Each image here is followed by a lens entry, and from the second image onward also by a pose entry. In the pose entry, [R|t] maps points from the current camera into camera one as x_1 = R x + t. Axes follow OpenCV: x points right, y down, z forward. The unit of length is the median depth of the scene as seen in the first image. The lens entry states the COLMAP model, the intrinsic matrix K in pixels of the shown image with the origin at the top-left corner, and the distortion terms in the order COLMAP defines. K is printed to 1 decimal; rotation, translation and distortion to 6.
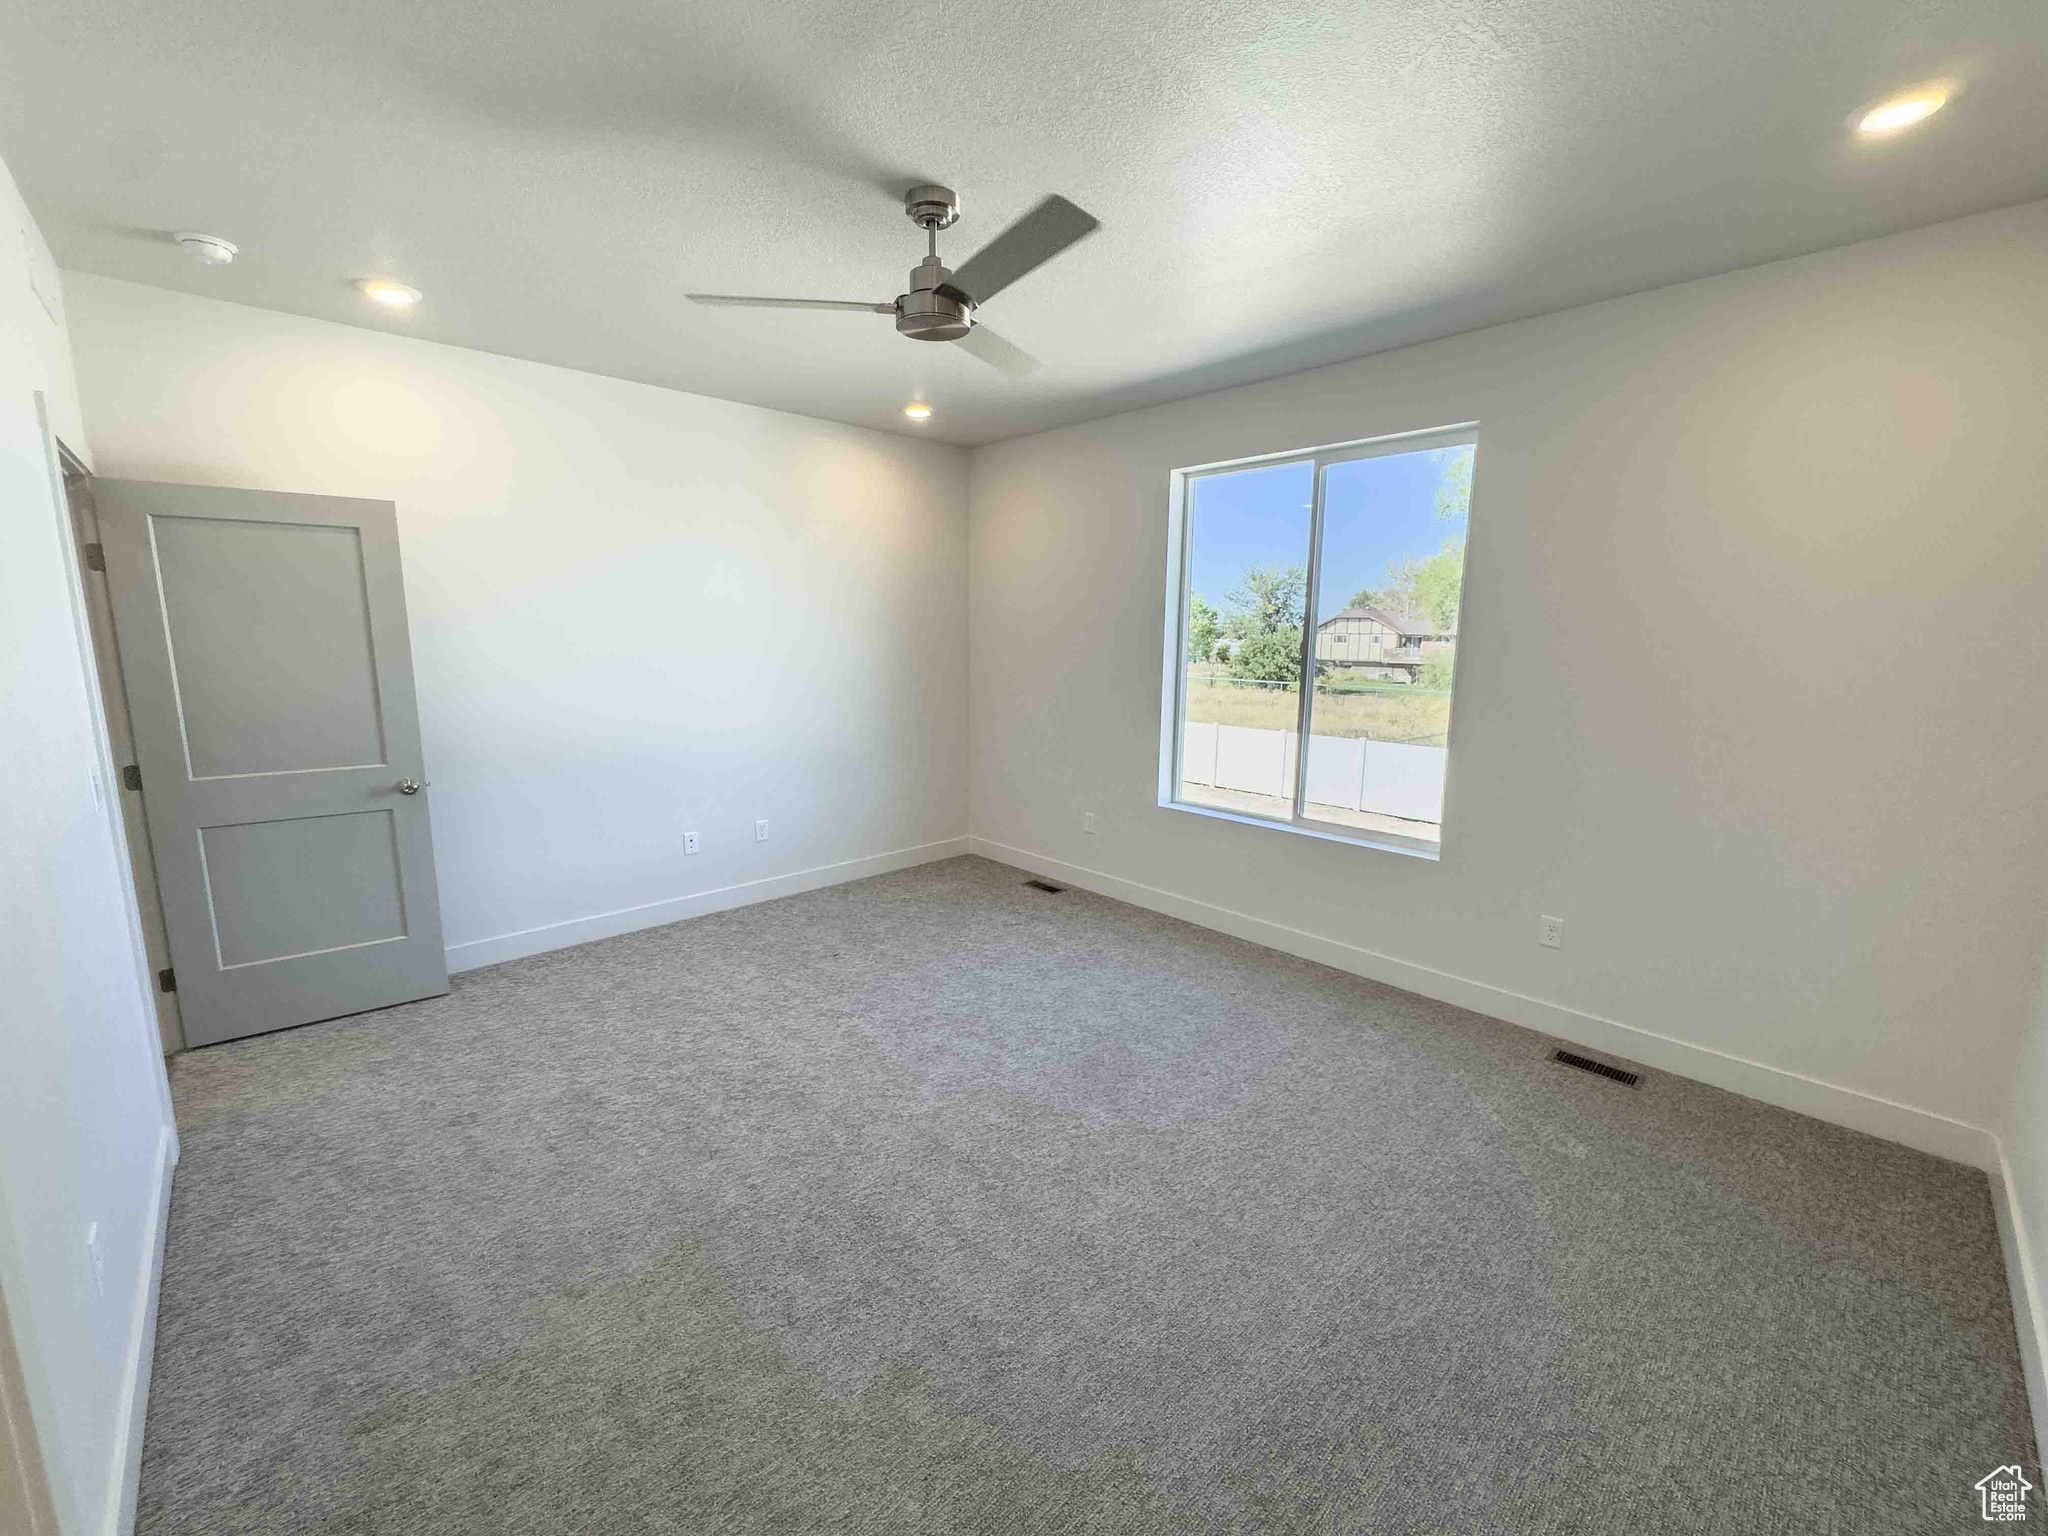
lens RADIAL K [[818.4, 0, 1028.5], [0, 818.4, 758.5], [0, 0, 1]] dist [-0.001867, -0.000073]
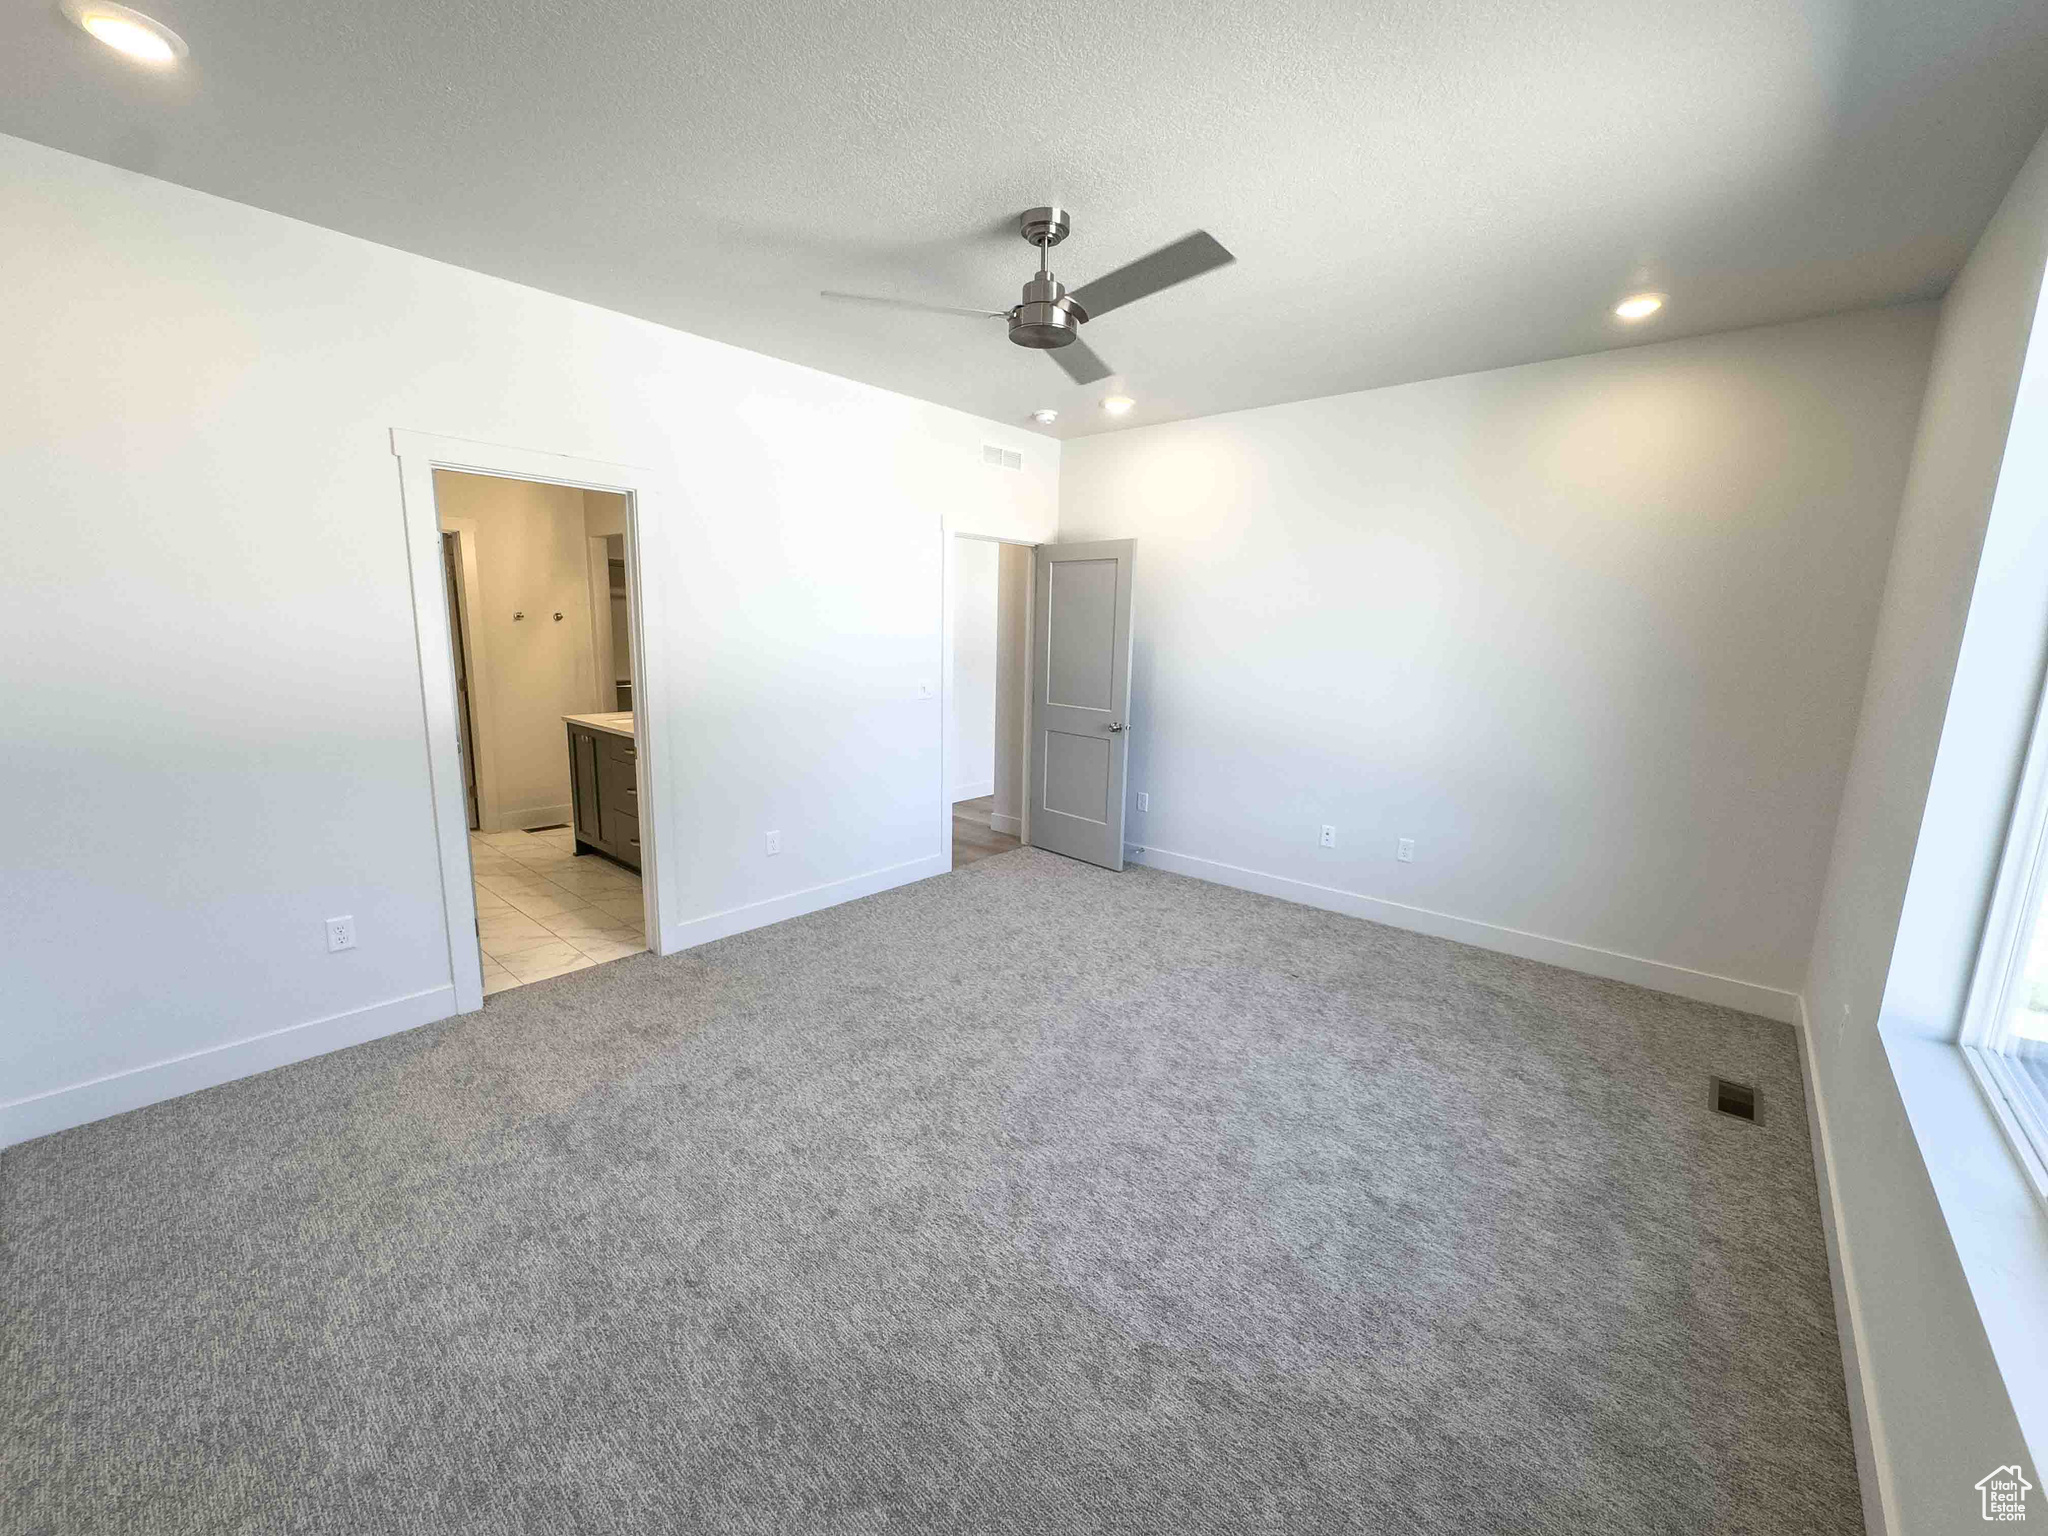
lens RADIAL K [[818.4, 0, 1024.4], [0, 818.4, 776.7], [0, 0, 1]] dist [-0.001867, -0.000073]
pose [[0.093871, 0.176186, -0.979871, 0.647578], [-0.175298, 0.971765, 0.157935, -0.076857], [0.980030, 0.156944, 0.122106, 0.587409]]
